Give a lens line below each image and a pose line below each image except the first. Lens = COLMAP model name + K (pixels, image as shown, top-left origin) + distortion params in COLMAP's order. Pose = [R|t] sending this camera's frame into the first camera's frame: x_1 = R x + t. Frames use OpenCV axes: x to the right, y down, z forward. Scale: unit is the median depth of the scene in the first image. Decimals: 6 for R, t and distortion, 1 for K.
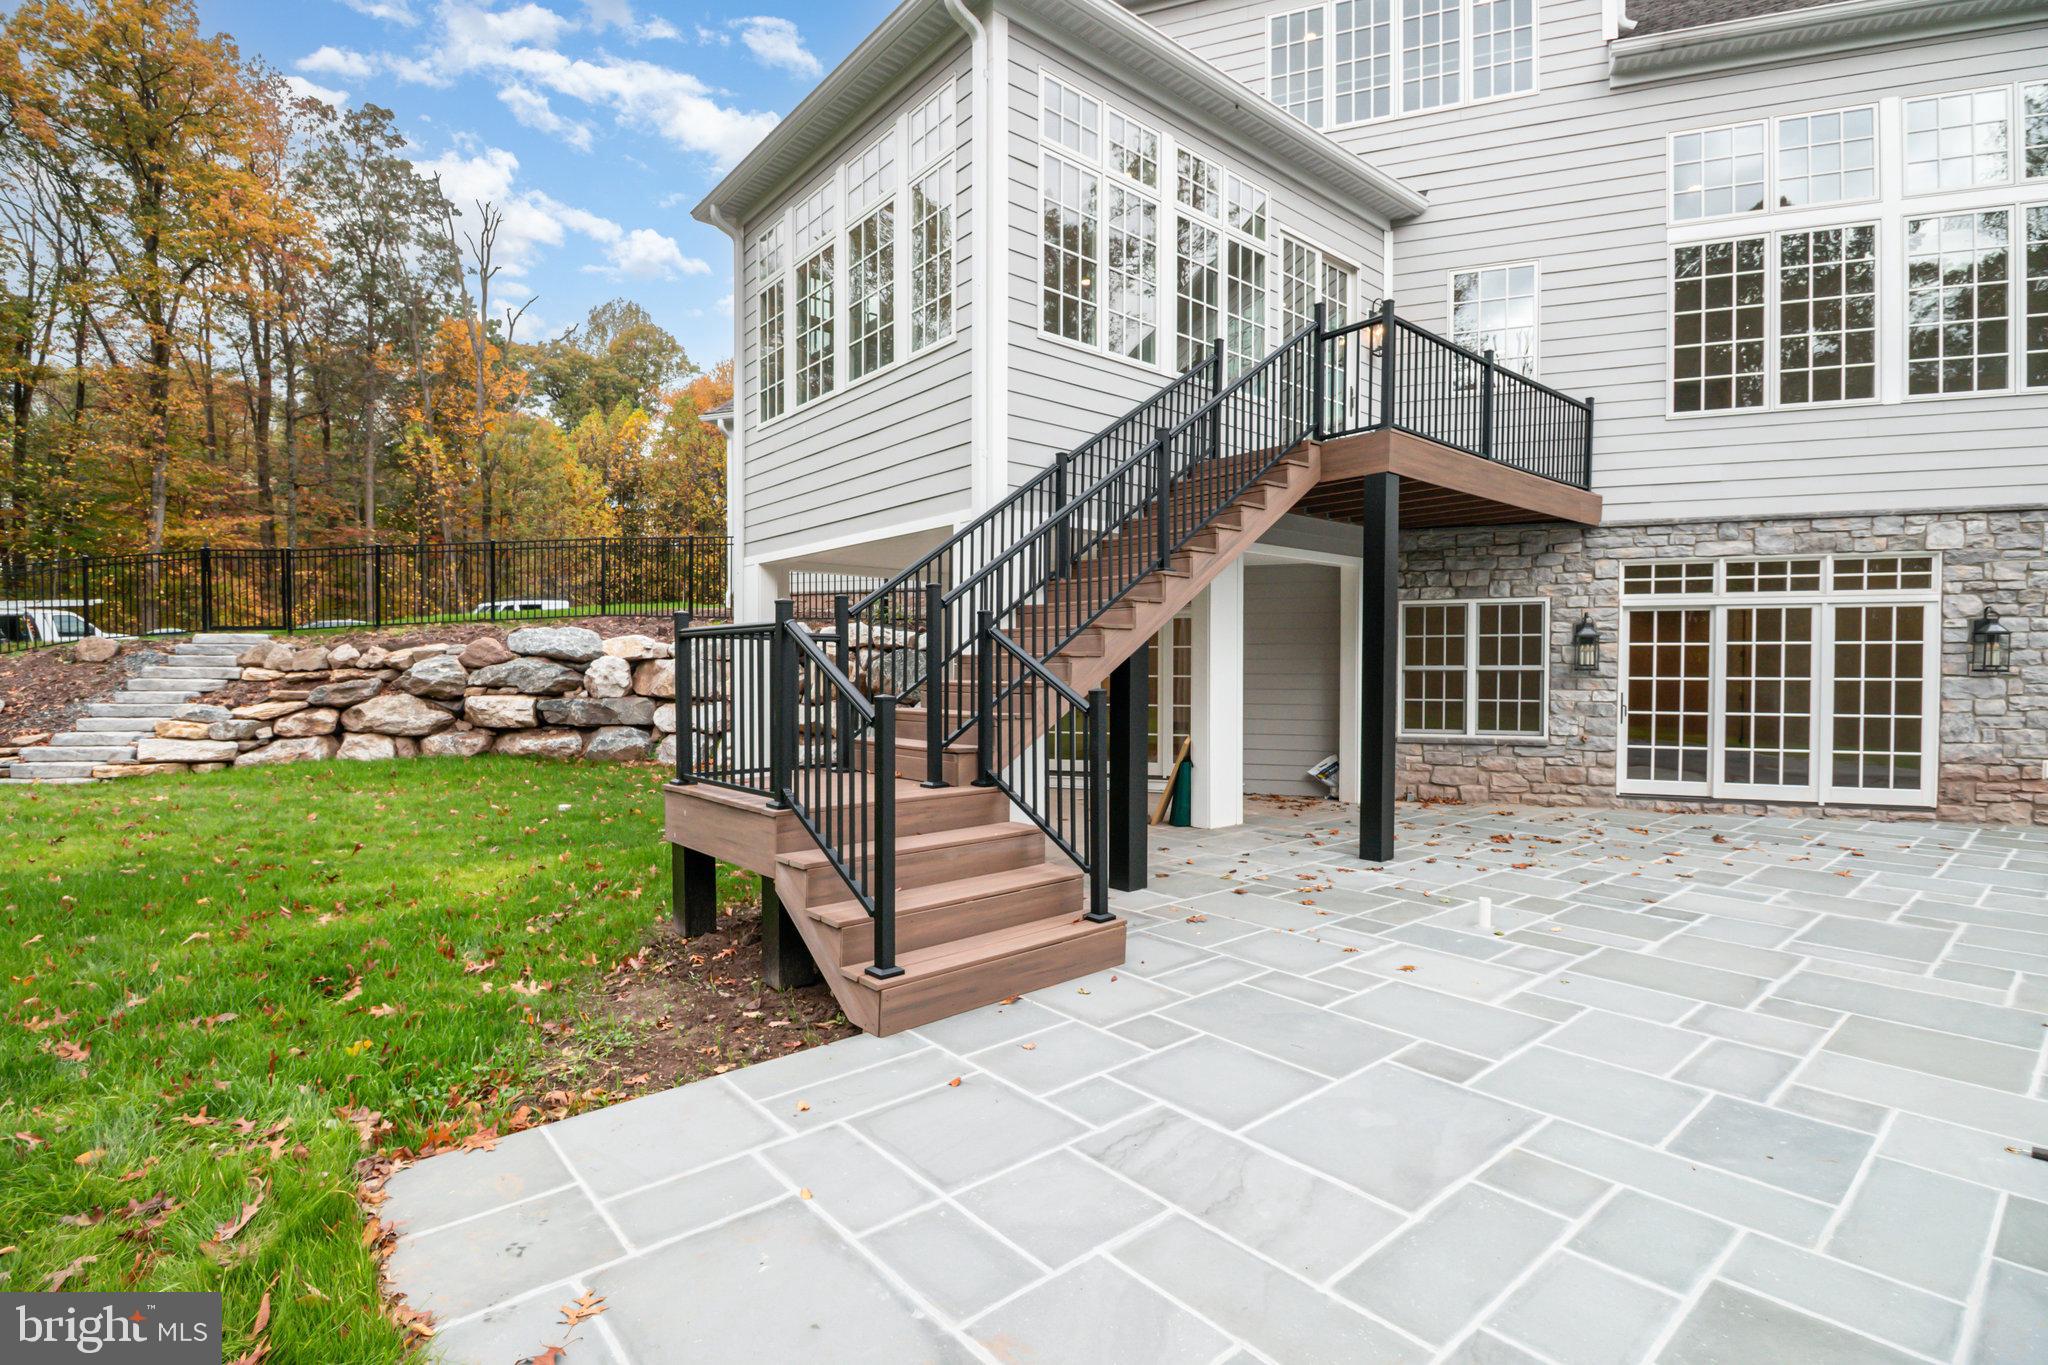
lens RADIAL K [[947.1, 0, 1061.6], [0, 947.1, 675.9], [0, 0, 1]] dist [0.003902, -0.018478]
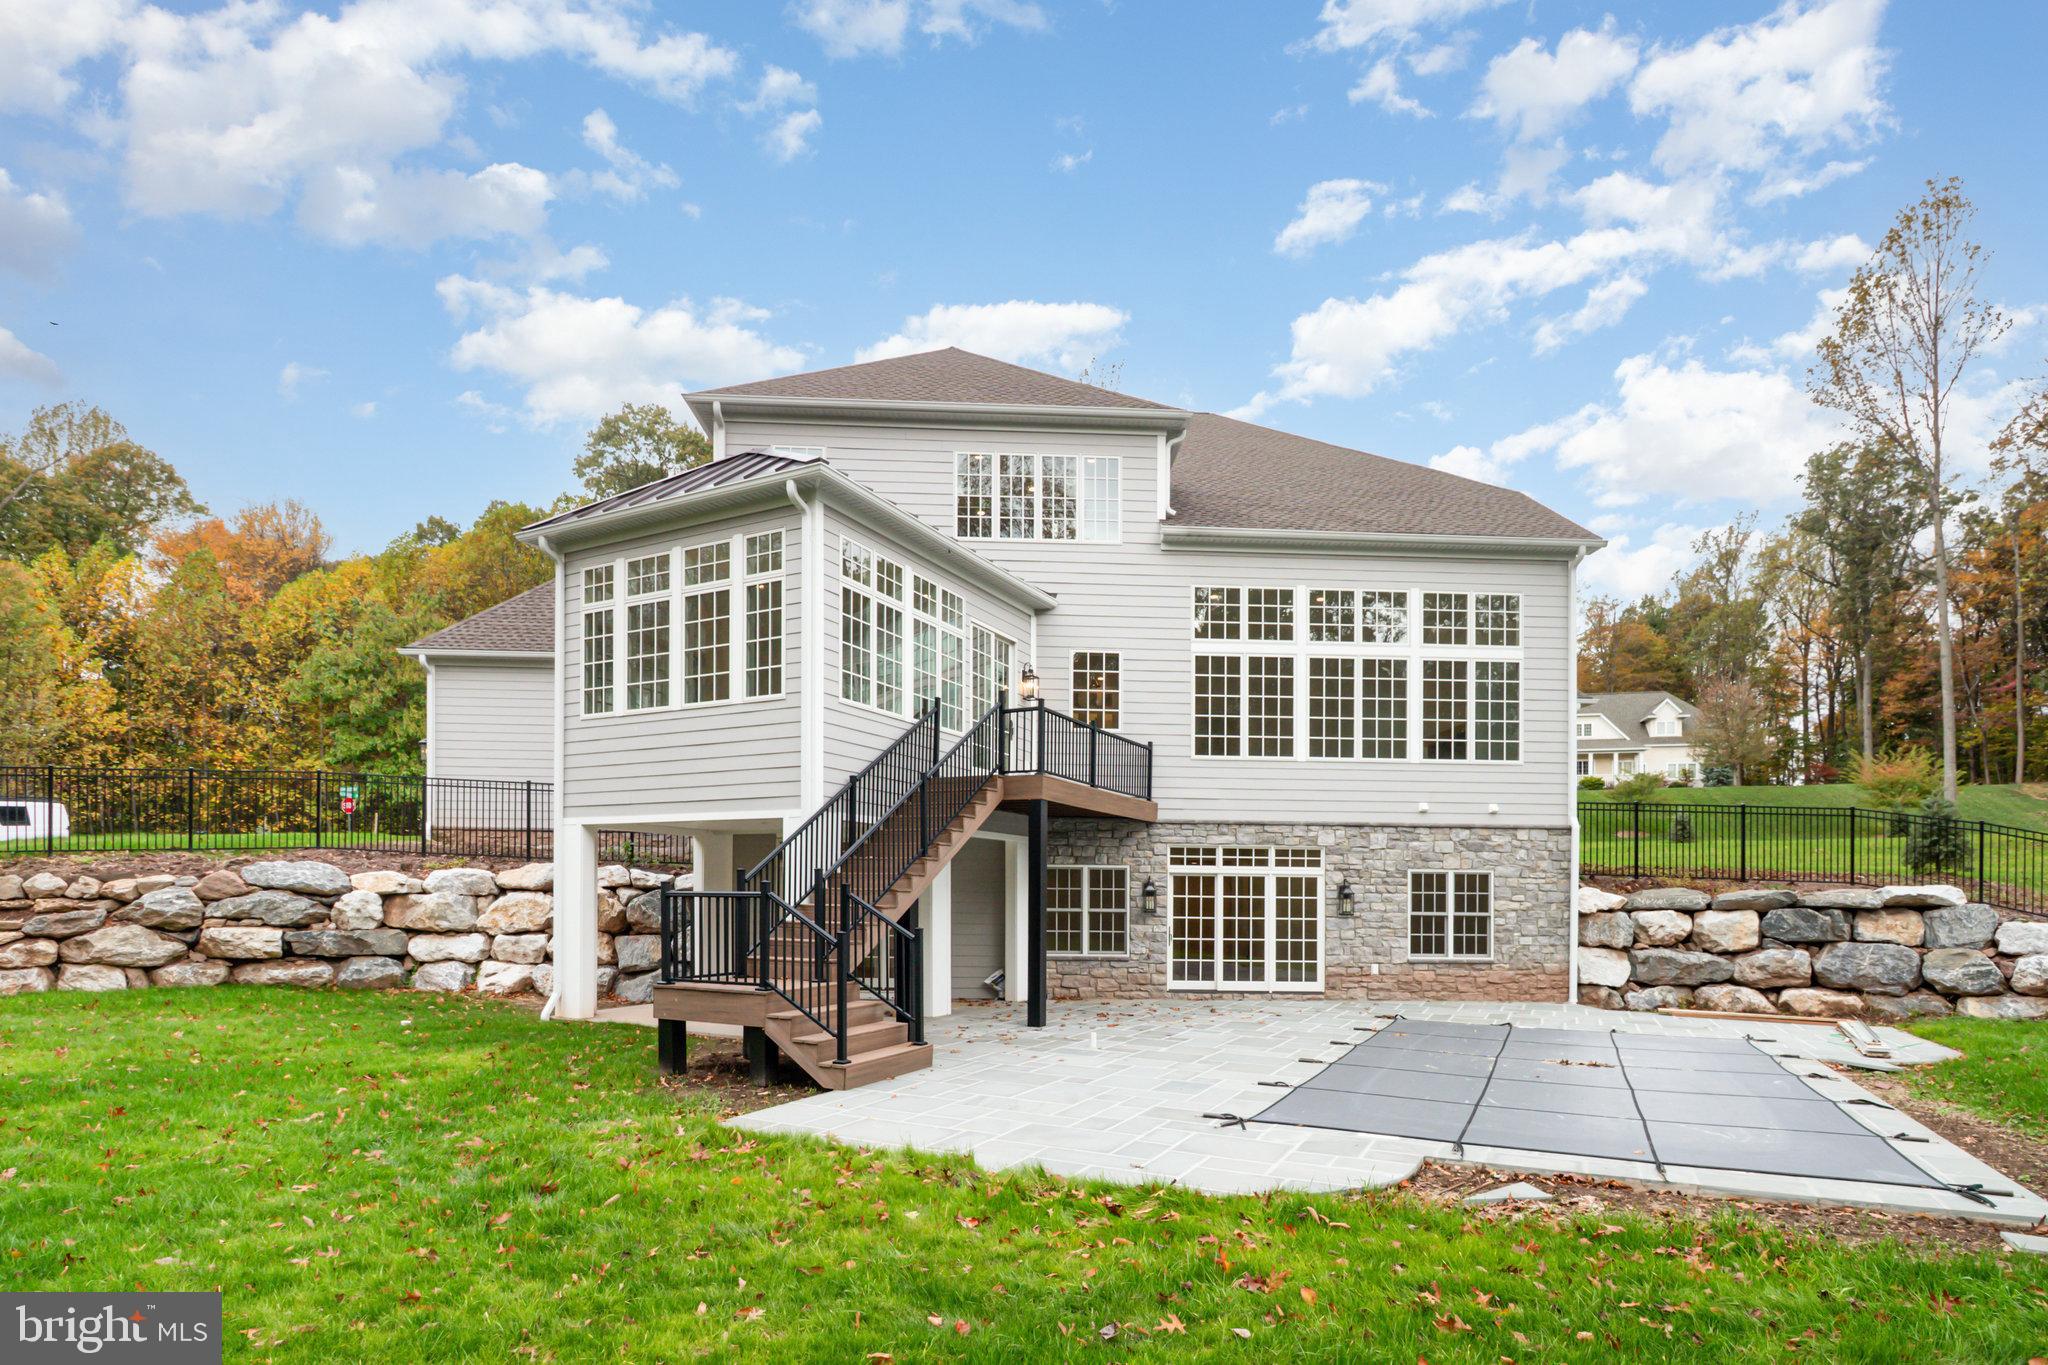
lens RADIAL K [[1015.0, 0, 1024.0], [0, 1015.0, 682.5], [0, 0, 1]] dist [-0.003161, -0.010184]
pose [[0.937702, 0.079593, 0.338200, -0.264981], [-0.006783, 0.977415, -0.211221, -0.021695], [-0.347373, 0.195768, 0.917064, -0.589724]]
